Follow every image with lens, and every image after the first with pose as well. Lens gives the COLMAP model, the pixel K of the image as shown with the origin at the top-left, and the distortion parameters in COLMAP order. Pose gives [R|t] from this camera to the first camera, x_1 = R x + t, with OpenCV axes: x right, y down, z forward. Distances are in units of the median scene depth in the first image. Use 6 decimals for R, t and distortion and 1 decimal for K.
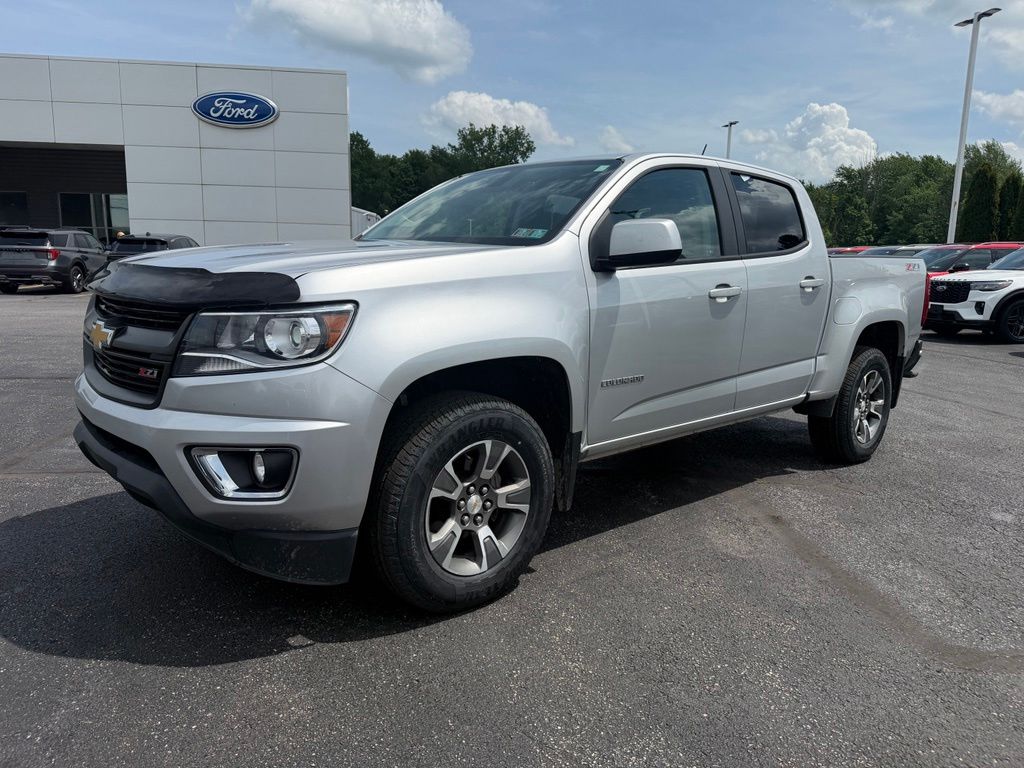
lens RADIAL K [[728.4, 0, 512.9], [0, 728.4, 395.3], [0, 0, 1]] dist [-0.000908, -0.005187]
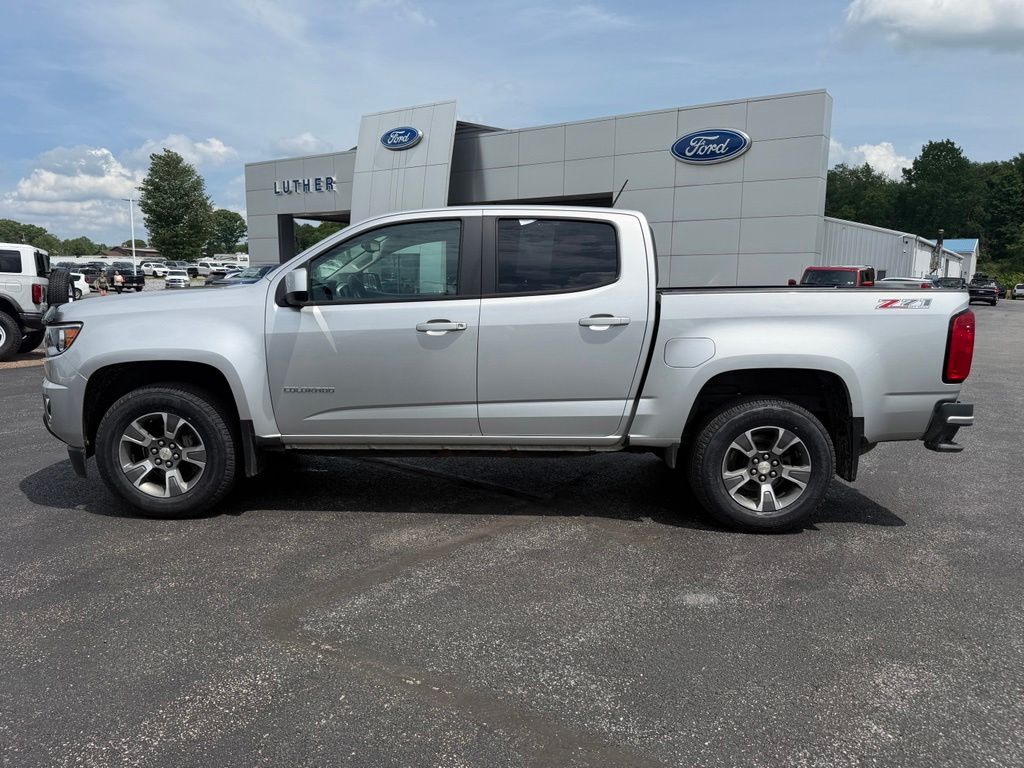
lens RADIAL K [[784.6, 0, 556.1], [0, 784.6, 406.9], [0, 0, 1]] dist [0.020451, 0.000605]
pose [[0.742342, 0.096299, -0.663065, 0.981256], [-0.117982, 0.992942, 0.012121, -0.040987], [0.659552, 0.069231, 0.748464, 0.158360]]
